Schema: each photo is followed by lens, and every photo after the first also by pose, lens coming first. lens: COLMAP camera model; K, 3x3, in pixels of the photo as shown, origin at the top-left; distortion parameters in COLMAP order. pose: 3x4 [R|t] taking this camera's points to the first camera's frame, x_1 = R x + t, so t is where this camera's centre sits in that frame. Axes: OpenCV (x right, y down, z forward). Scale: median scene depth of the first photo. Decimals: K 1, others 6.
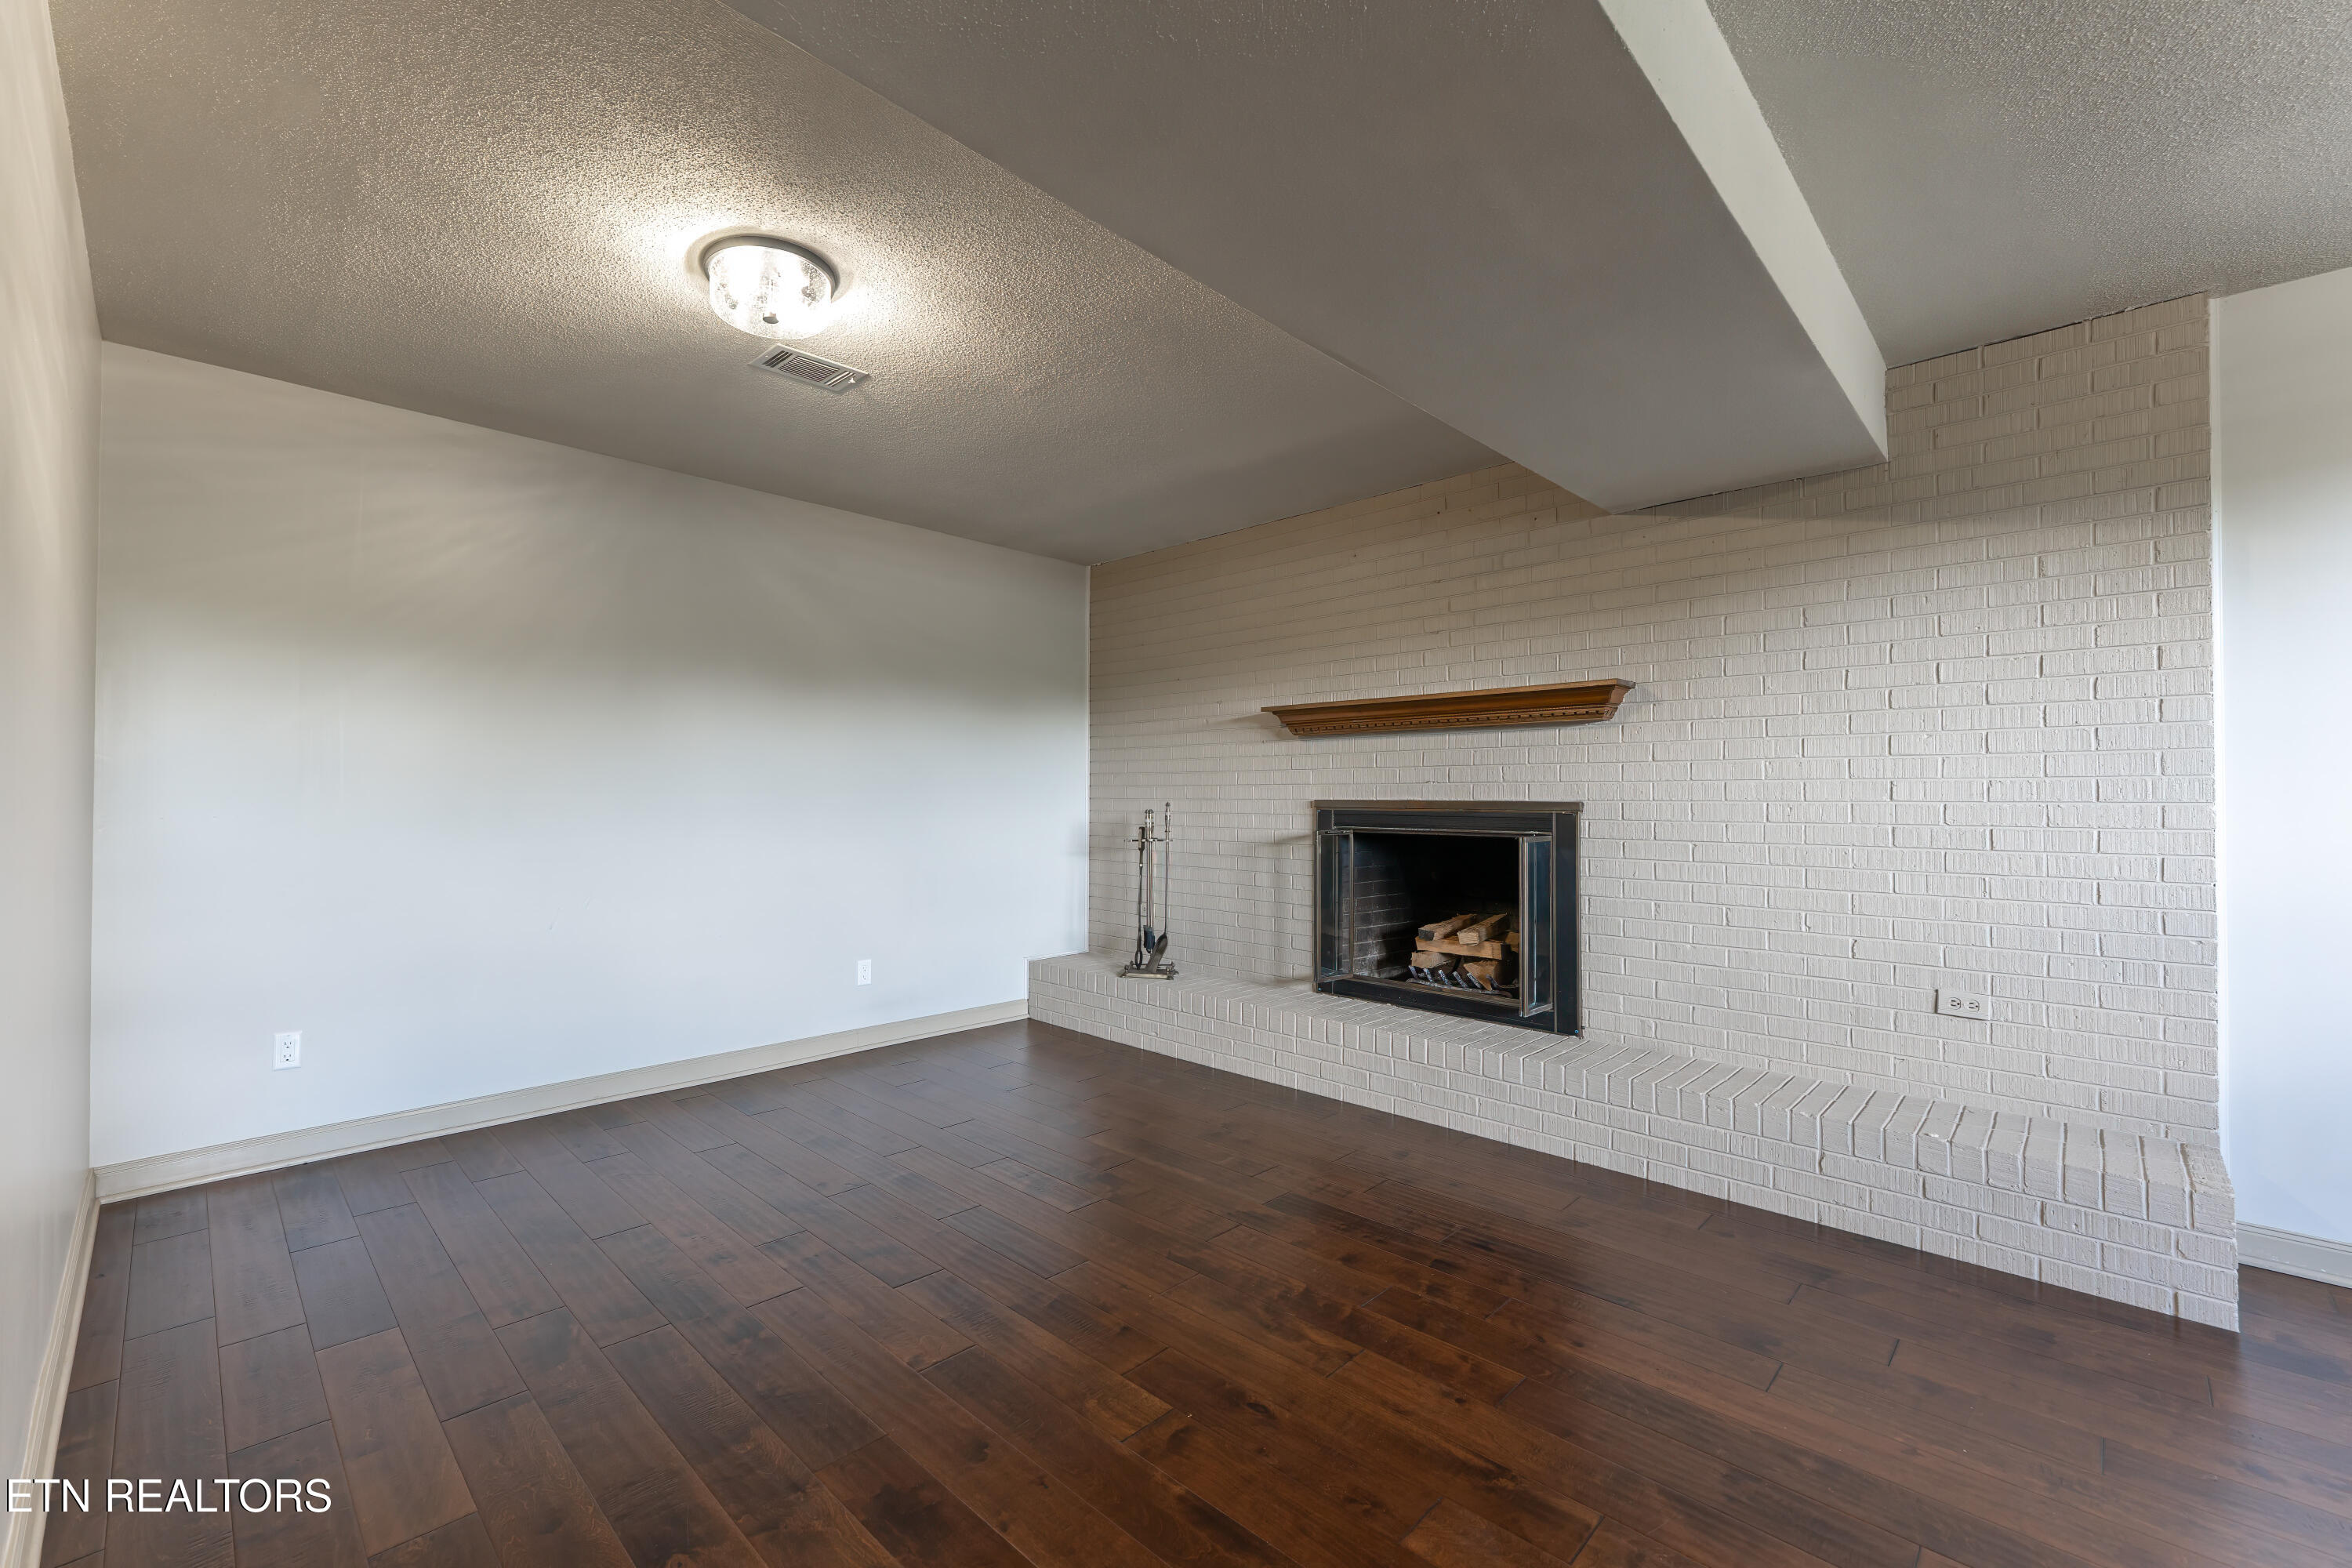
lens RADIAL K [[968.6, 0, 1168.8], [0, 968.6, 773.5], [0, 0, 1]] dist [-0.000132, -0.000006]
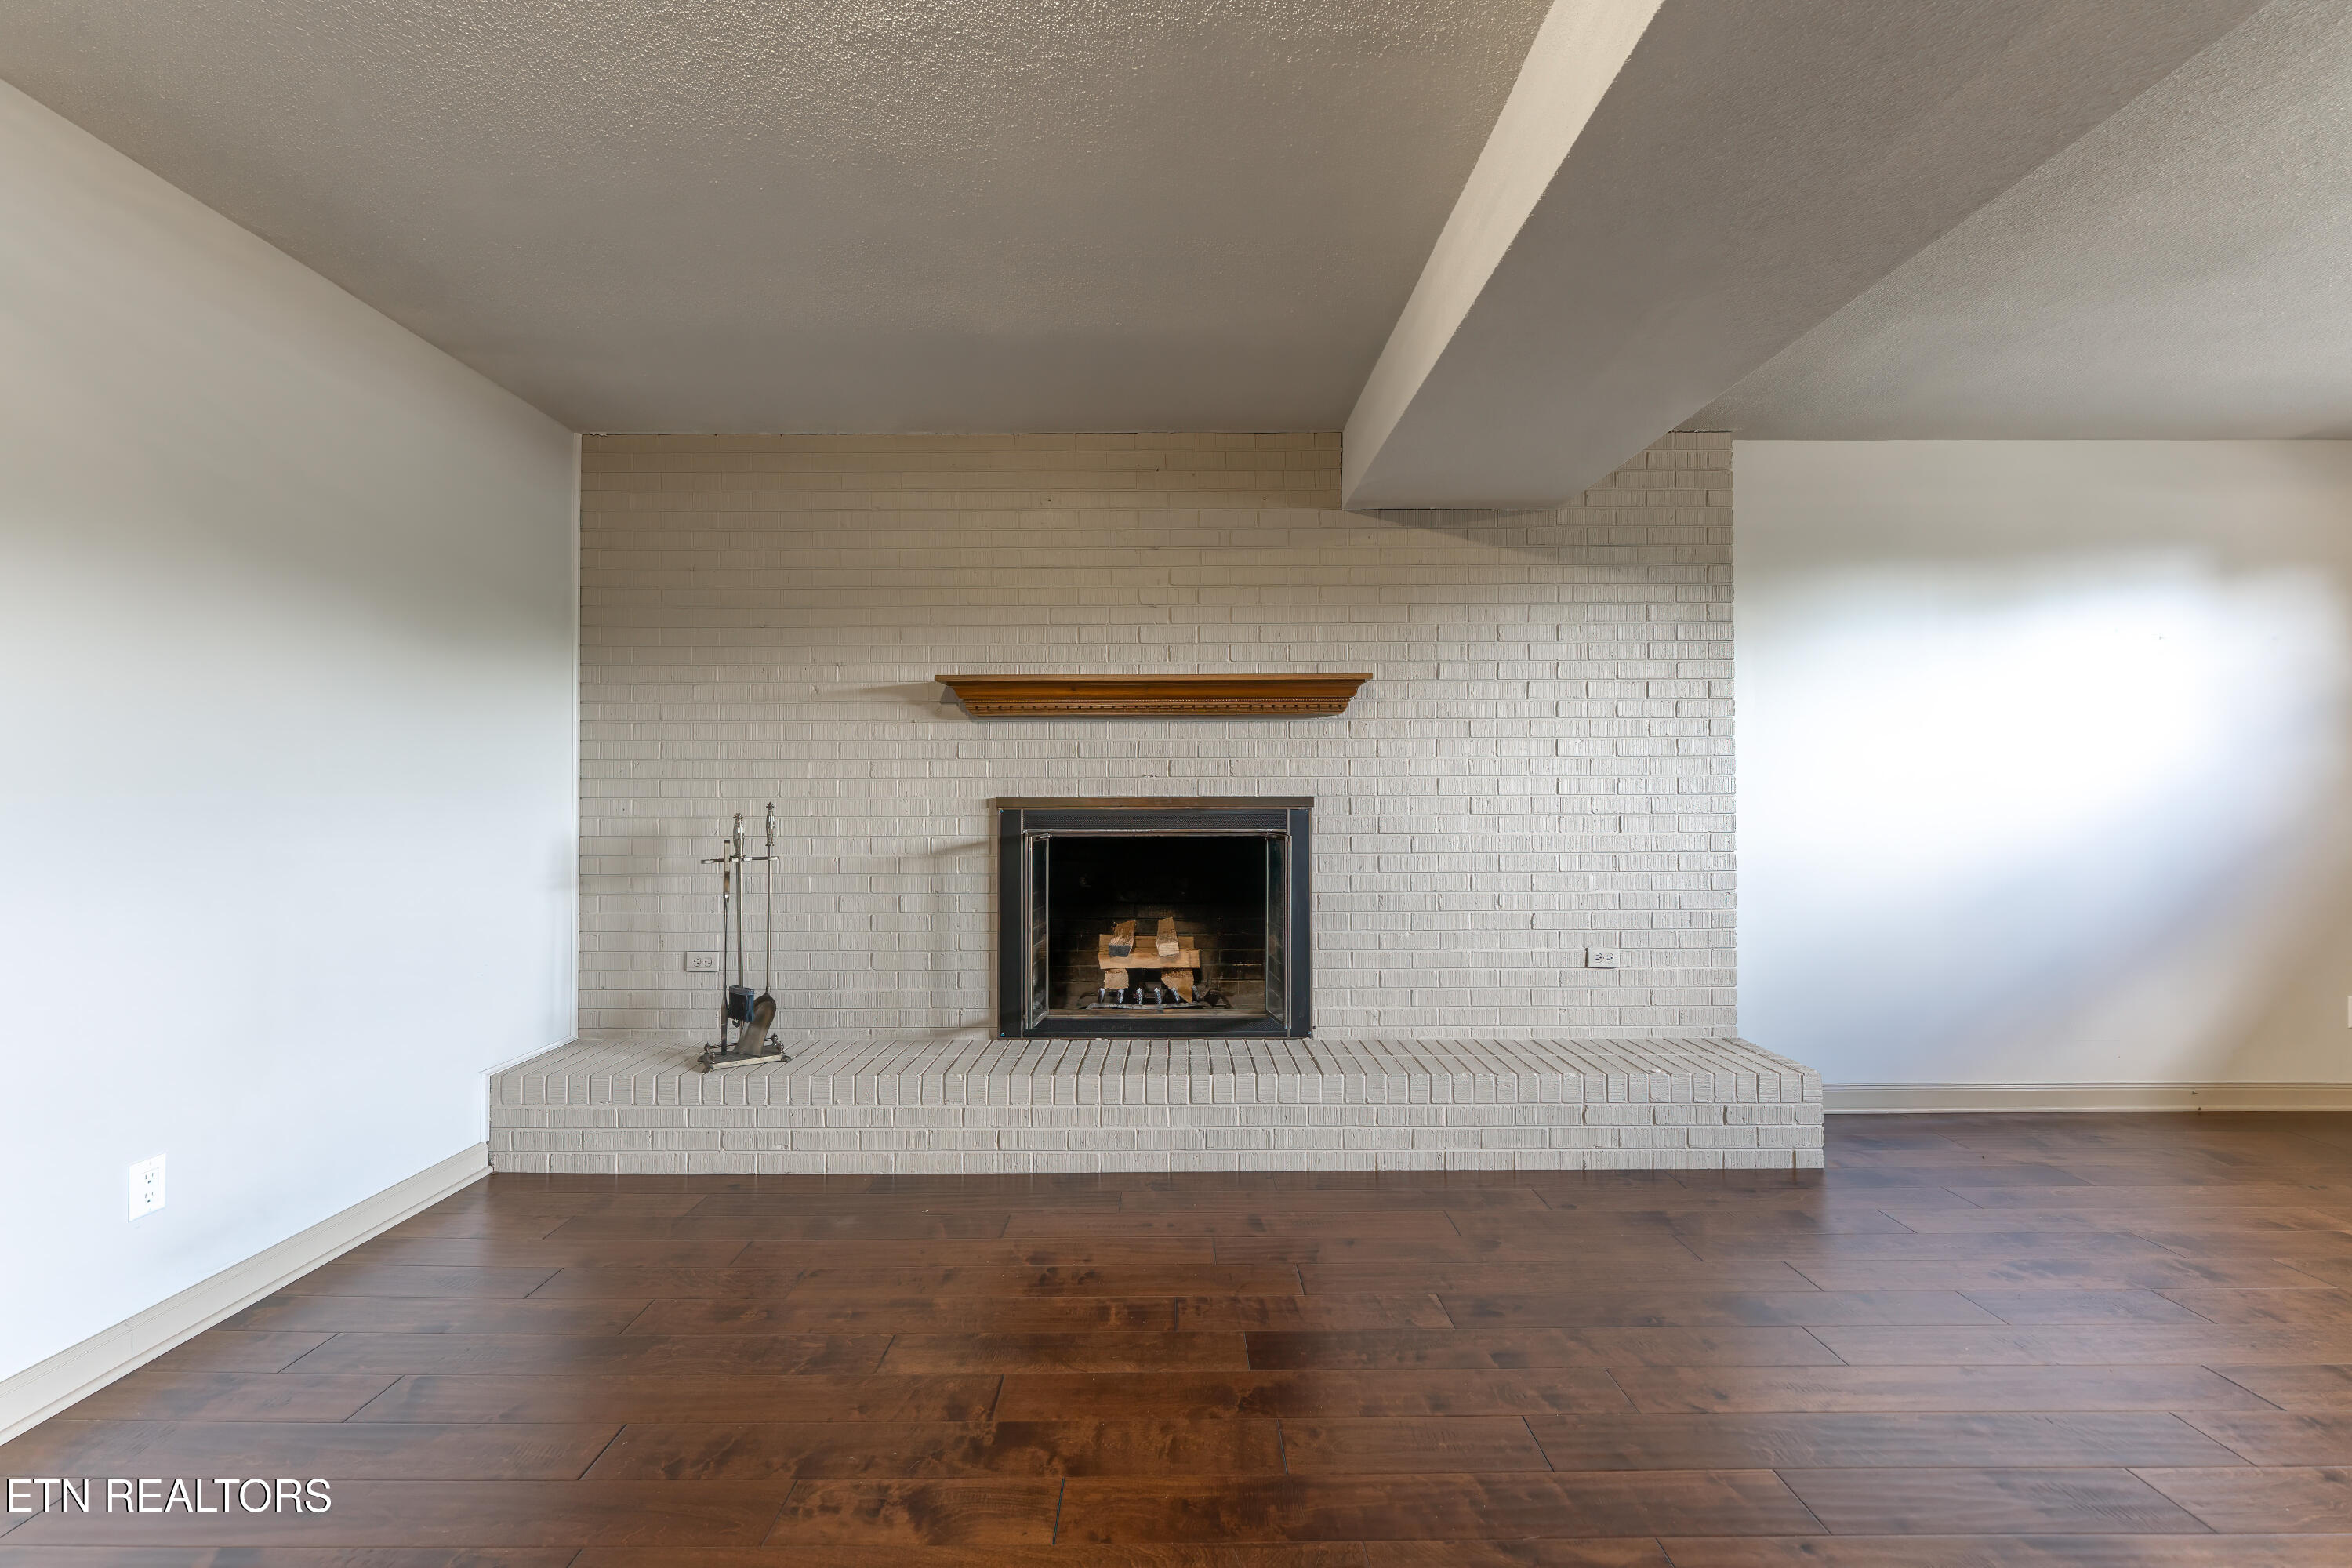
lens RADIAL K [[906.4, 0, 1176.0], [0, 906.4, 784.0], [0, 0, 1]] dist [0.000309, -0.000156]
pose [[0.723064, 0.005142, 0.690762, -0.272690], [-0.011728, 0.999920, 0.004834, 0.011656], [-0.690681, -0.011597, 0.723066, 0.386543]]
